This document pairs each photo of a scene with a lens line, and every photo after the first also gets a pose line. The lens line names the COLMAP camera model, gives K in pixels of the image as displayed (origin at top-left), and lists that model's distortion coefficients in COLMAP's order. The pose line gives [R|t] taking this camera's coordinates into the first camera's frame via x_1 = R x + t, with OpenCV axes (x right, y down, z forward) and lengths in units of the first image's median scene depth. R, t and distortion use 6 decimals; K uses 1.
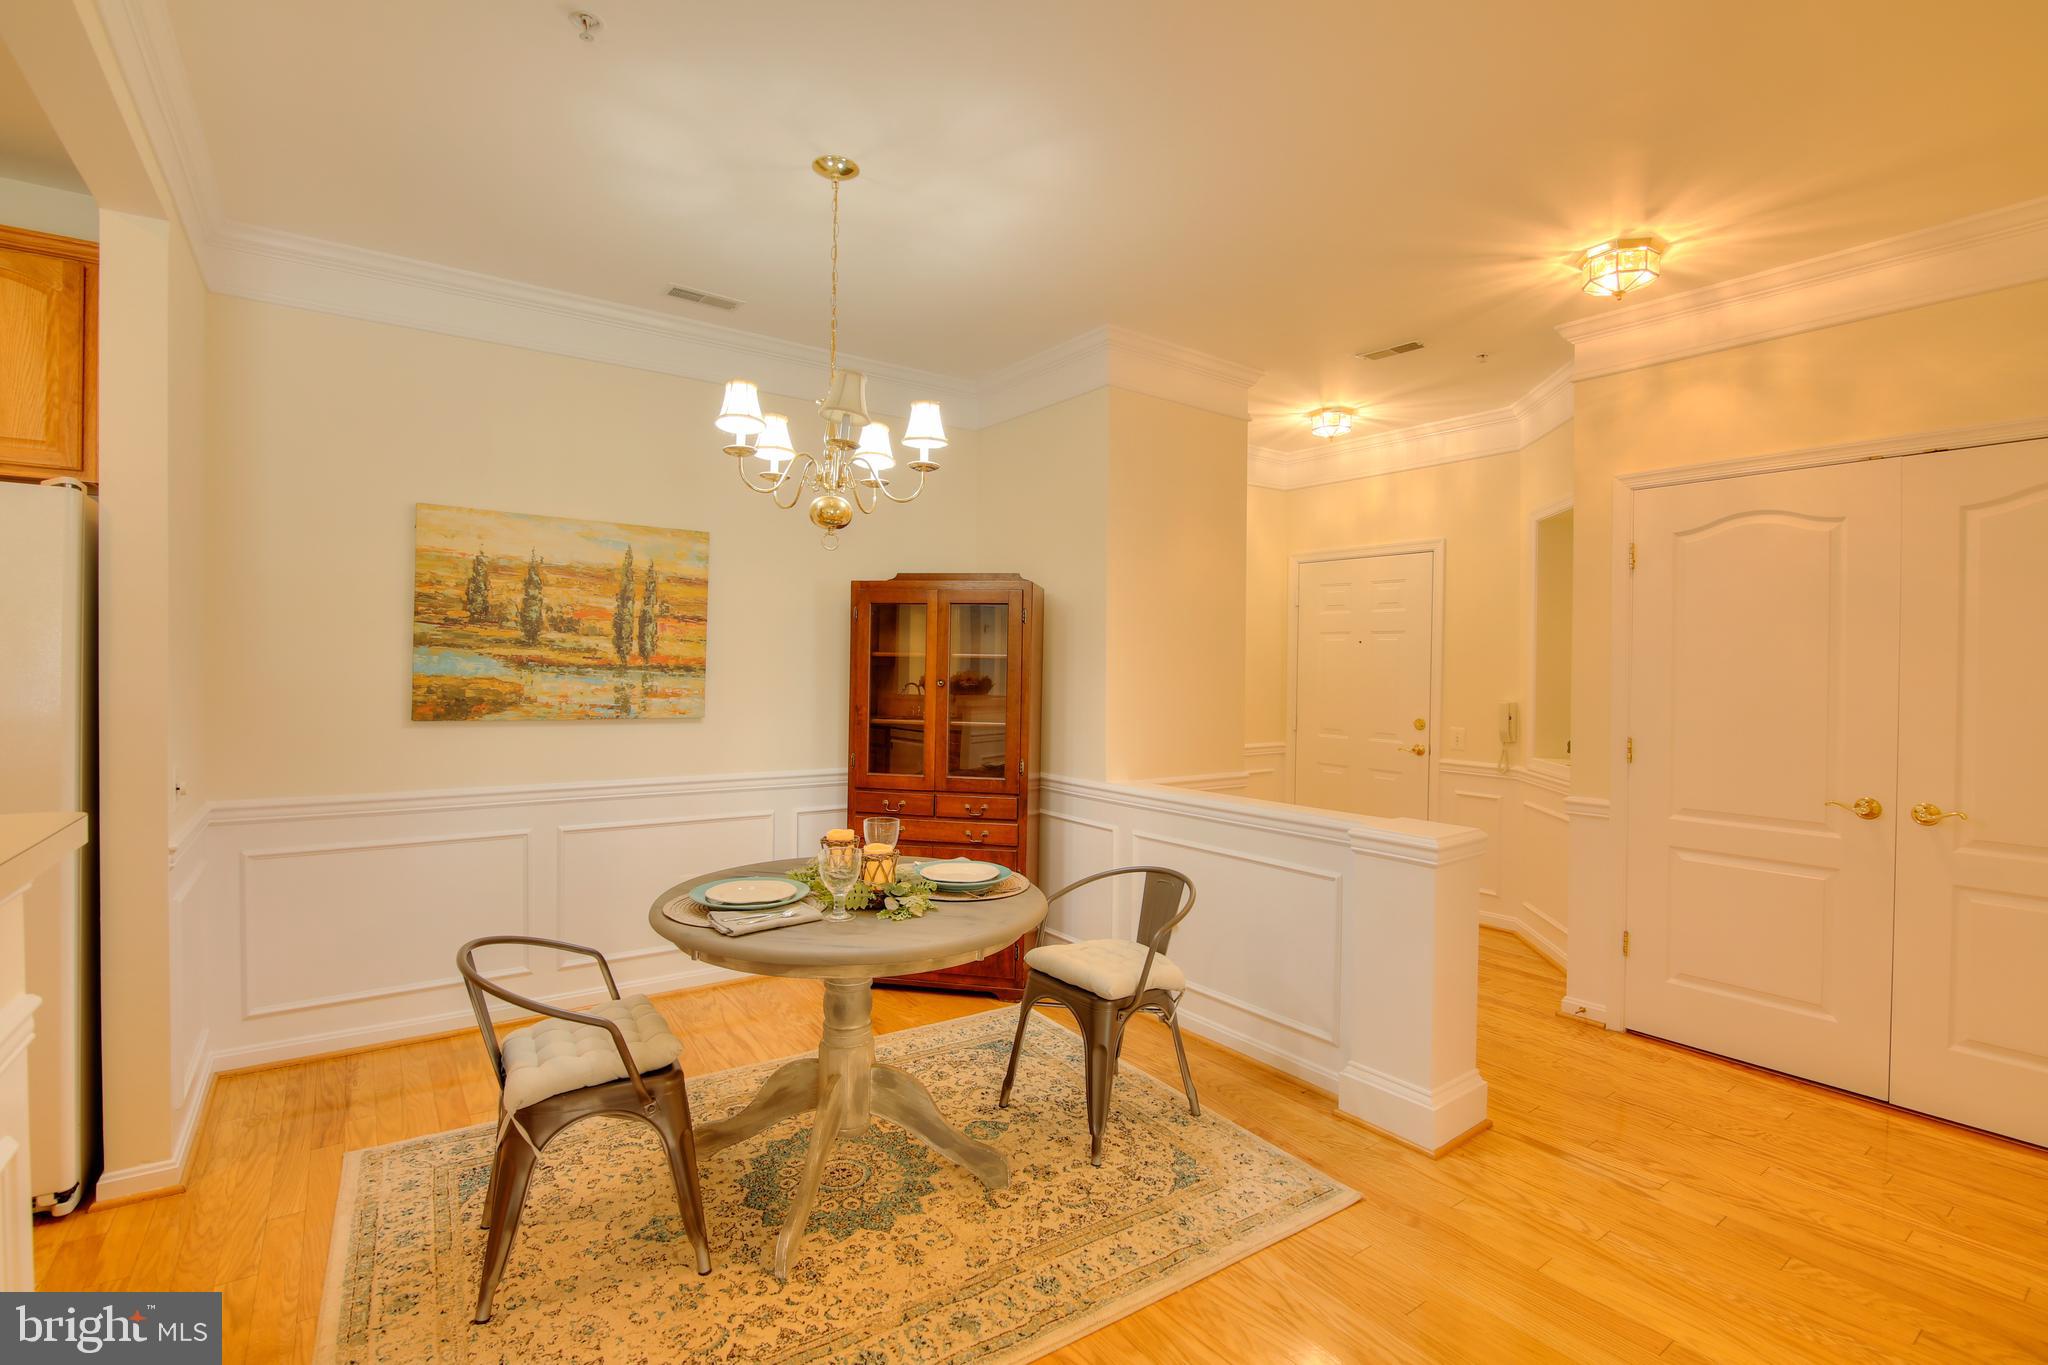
lens RADIAL K [[933.8, 0, 1019.3], [0, 933.8, 676.6], [0, 0, 1]] dist [-0.020300, 0.001044]
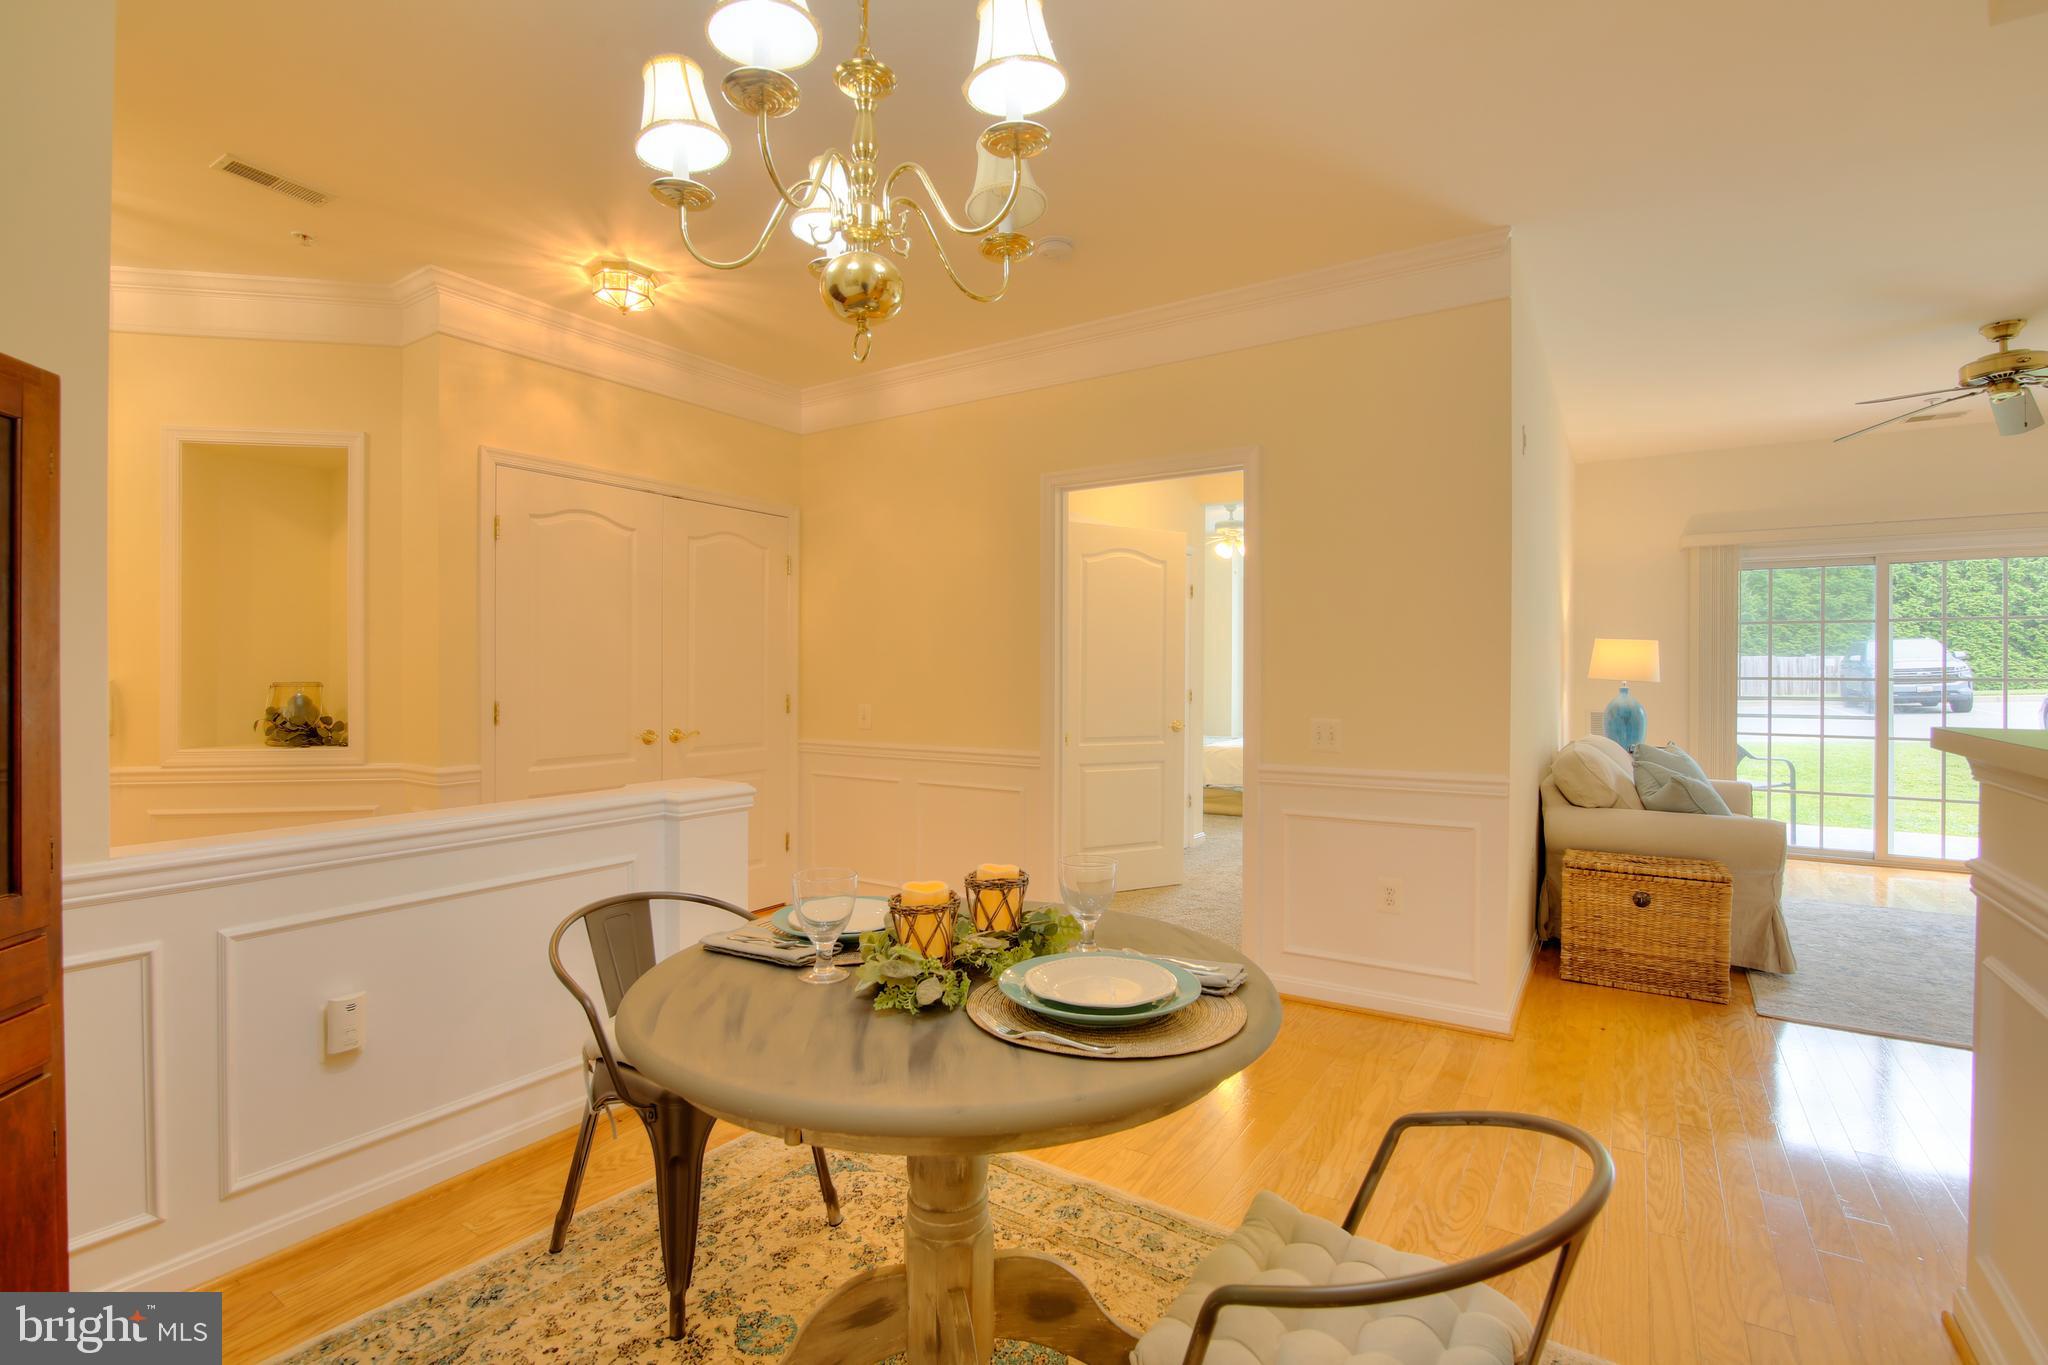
lens RADIAL K [[933.8, 0, 1019.3], [0, 933.8, 676.6], [0, 0, 1]] dist [-0.020300, 0.001044]
pose [[-0.354566, -0.017729, 0.934863, -0.540618], [0.003293, 0.999790, 0.020209, 0.019615], [-0.935025, 0.010244, -0.354434, 0.836902]]
